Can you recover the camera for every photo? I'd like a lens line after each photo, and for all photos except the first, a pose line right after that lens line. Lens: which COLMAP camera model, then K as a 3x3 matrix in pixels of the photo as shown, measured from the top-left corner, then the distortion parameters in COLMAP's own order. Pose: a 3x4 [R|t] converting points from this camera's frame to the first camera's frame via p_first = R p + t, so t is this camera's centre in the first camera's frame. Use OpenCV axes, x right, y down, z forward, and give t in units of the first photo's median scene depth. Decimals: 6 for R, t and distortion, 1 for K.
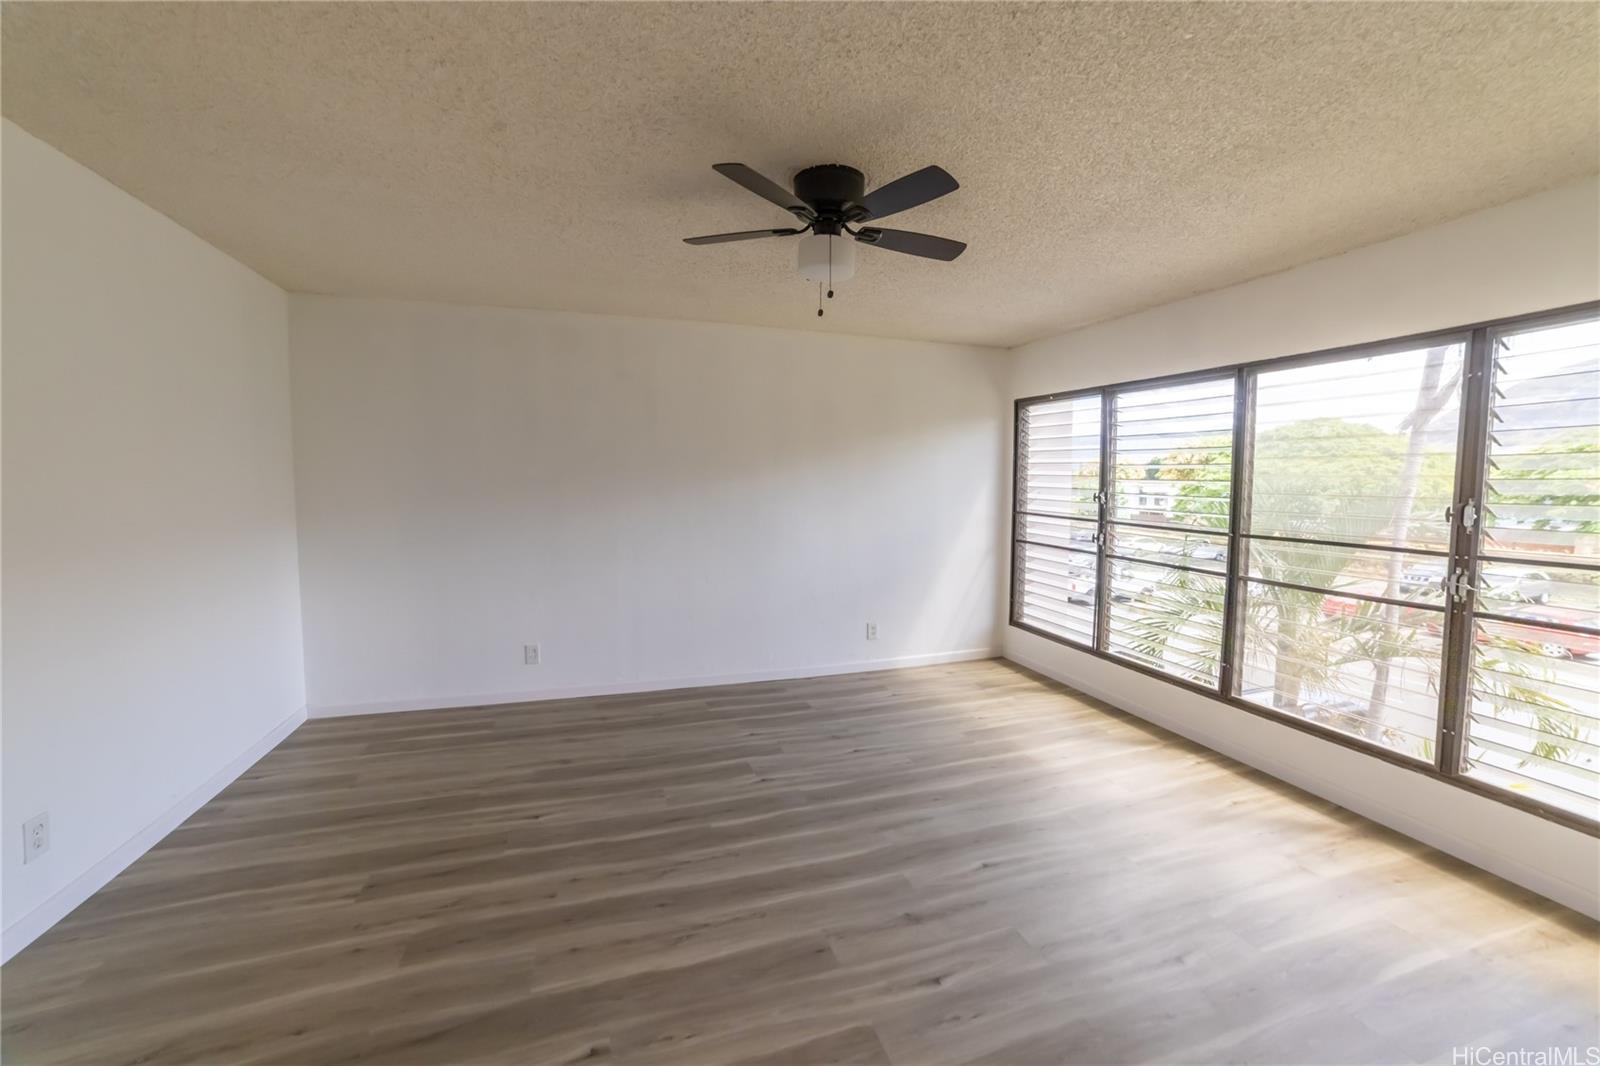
lens RADIAL K [[636.9, 0, 804.6], [0, 636.9, 520.7], [0, 0, 1]] dist [-0.082887, 0.035555]
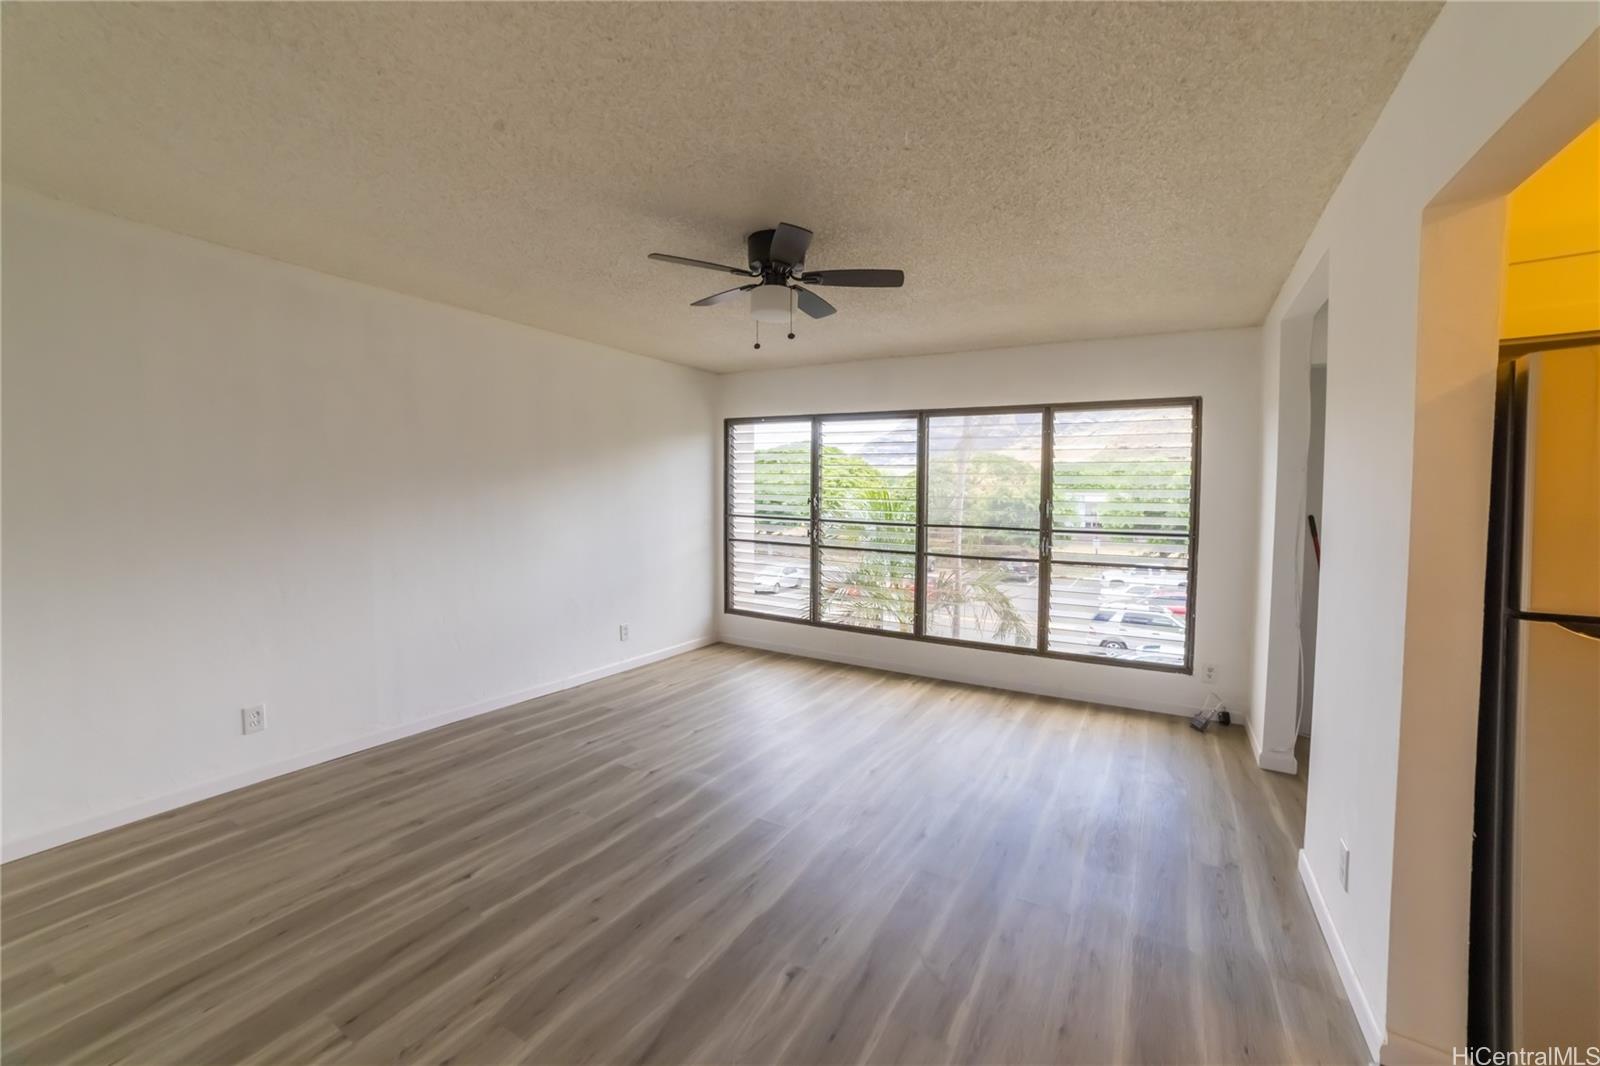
lens RADIAL K [[636.9, 0, 804.6], [0, 636.9, 520.7], [0, 0, 1]] dist [-0.082887, 0.035555]
pose [[0.752170, -0.025397, 0.658479, -0.493070], [0.034508, 0.999404, -0.000872, 0.004092], [-0.658065, 0.023379, 0.752598, 0.035990]]
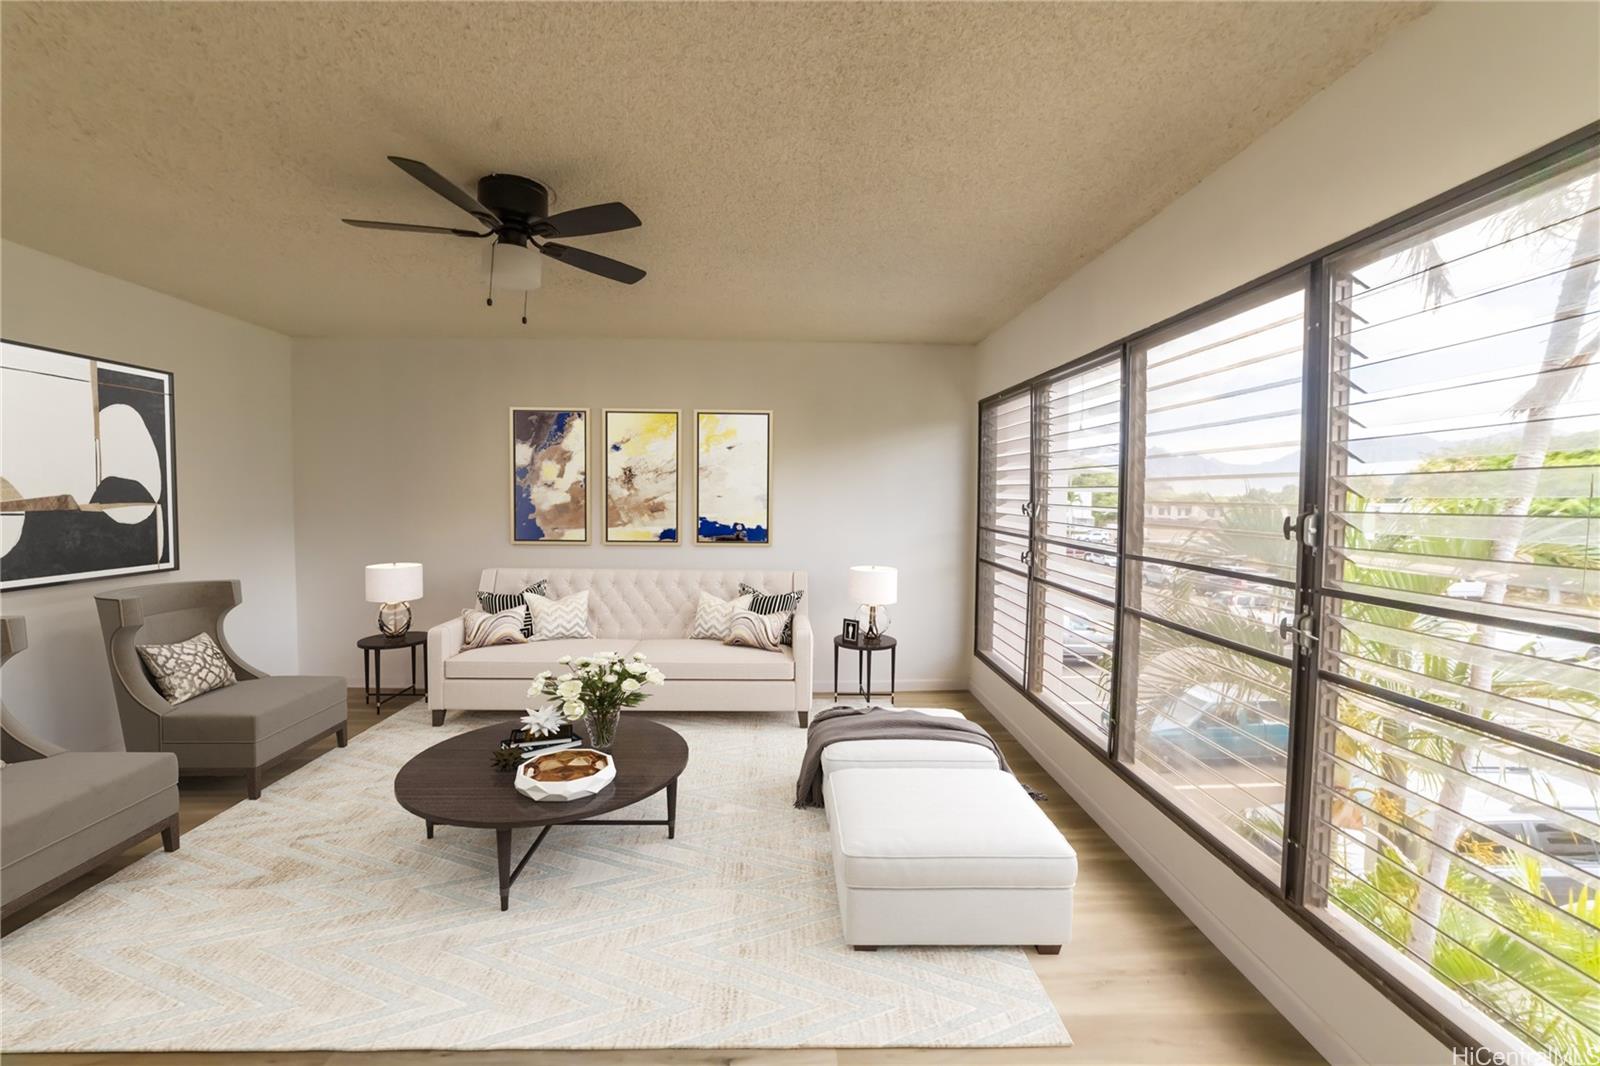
lens RADIAL K [[636.9, 0, 804.6], [0, 636.9, 520.7], [0, 0, 1]] dist [-0.082887, 0.035555]
pose [[0.953669, 0.008349, -0.300742, 0.548043], [-0.016872, 0.999526, -0.025752, 0.006363], [0.300385, 0.029633, 0.953358, 0.121251]]
